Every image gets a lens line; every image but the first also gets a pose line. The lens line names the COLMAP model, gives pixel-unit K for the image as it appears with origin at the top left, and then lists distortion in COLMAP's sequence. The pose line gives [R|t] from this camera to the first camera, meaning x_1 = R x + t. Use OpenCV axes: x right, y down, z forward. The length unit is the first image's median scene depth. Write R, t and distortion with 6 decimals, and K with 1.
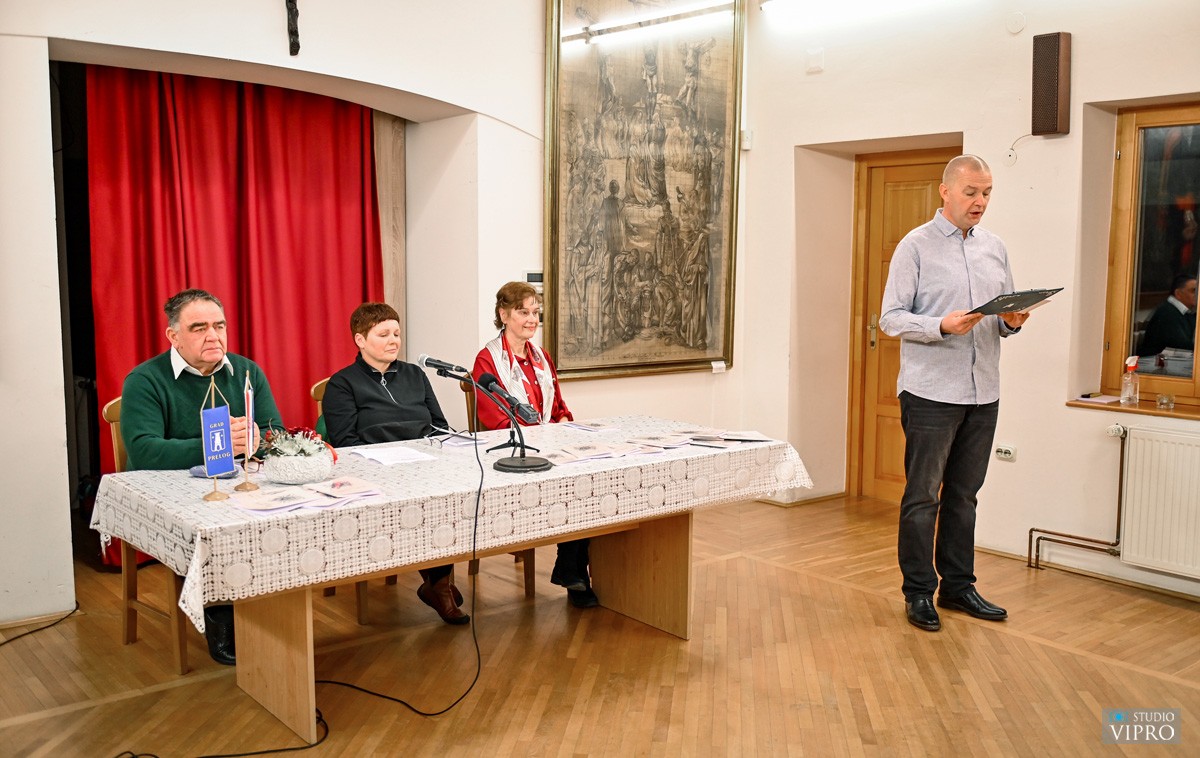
lens RADIAL K [[1124.4, 0, 600.0], [0, 1124.4, 379.0], [0, 0, 1]] dist [0.000465, 0.002252]
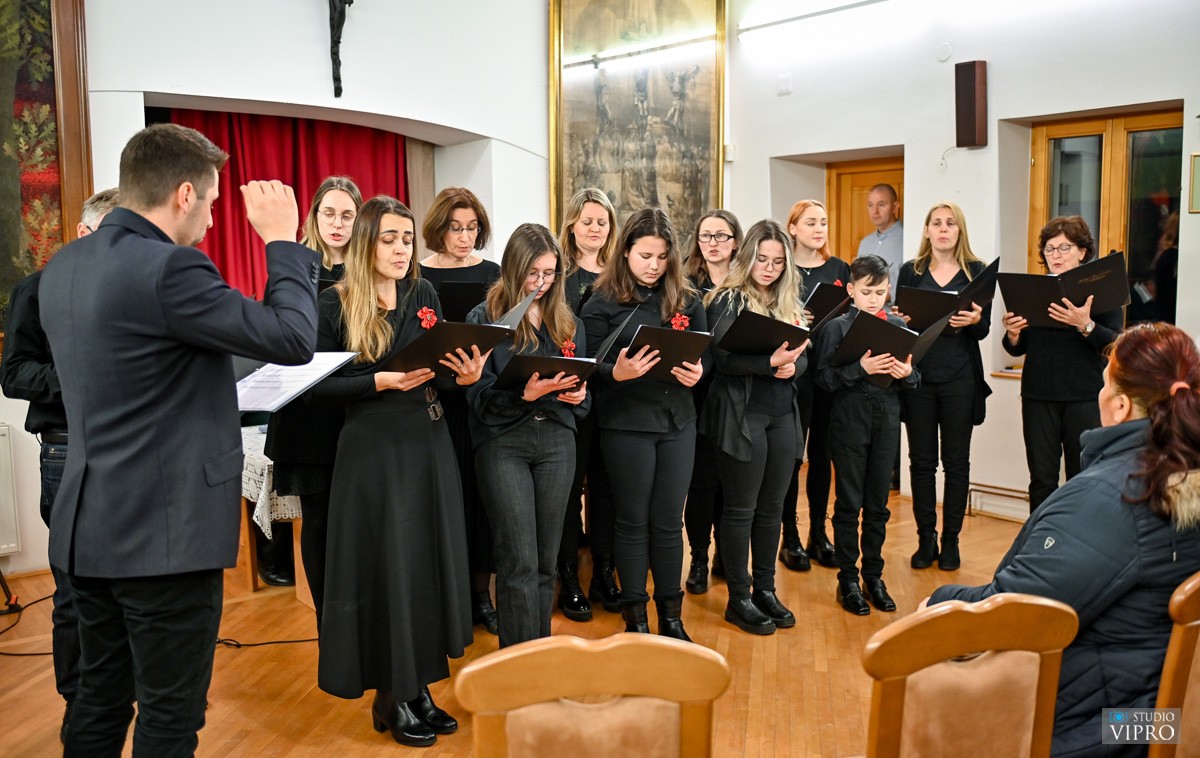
lens RADIAL K [[1115.4, 0, 598.0], [0, 1115.4, 360.4], [0, 0, 1]] dist [0.001165, 0.001702]
pose [[0.998741, -0.014373, -0.048051, 0.051821], [0.013714, 0.999808, -0.014004, 0.015099], [0.048243, 0.013327, 0.998747, -0.155232]]
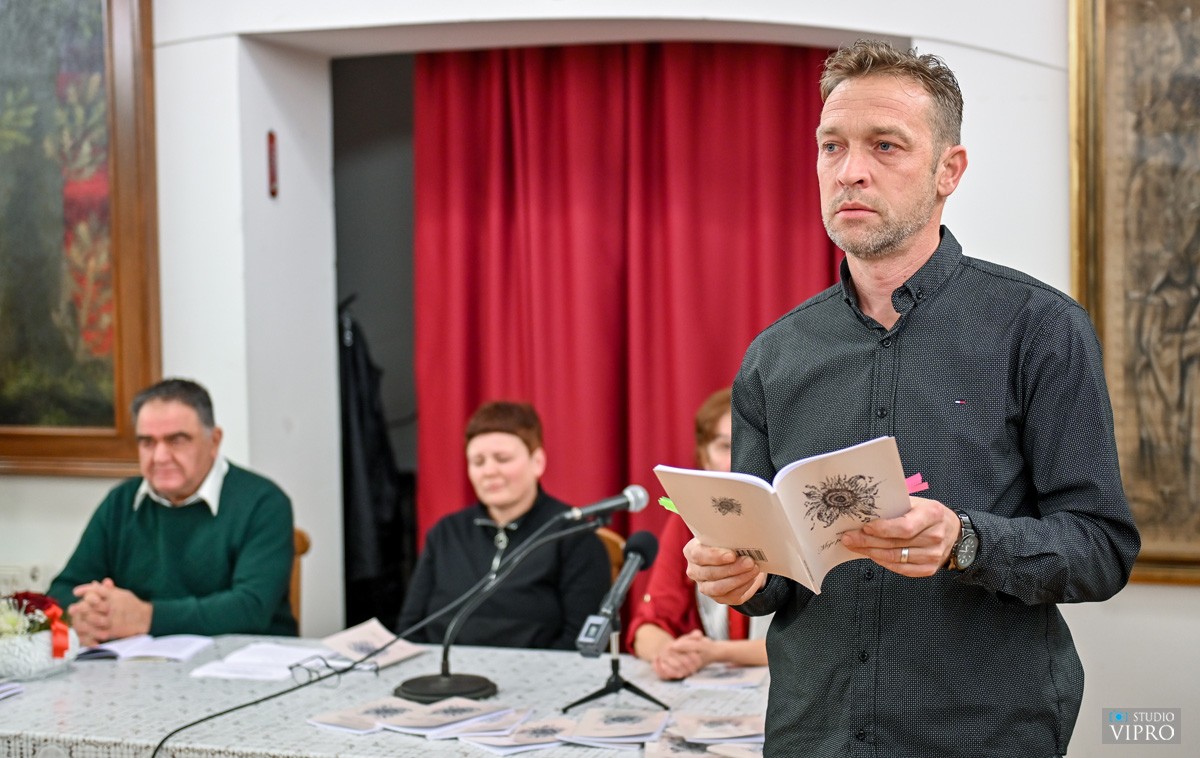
lens RADIAL K [[1803.8, 0, 600.0], [0, 1803.8, 379.0], [0, 0, 1]] dist [0.039618, -0.006891]
pose [[0.544416, 0.022960, -0.838501, 0.462181], [-0.072528, 0.997170, -0.019786, -0.049508], [0.835674, 0.071586, 0.544540, 0.402447]]
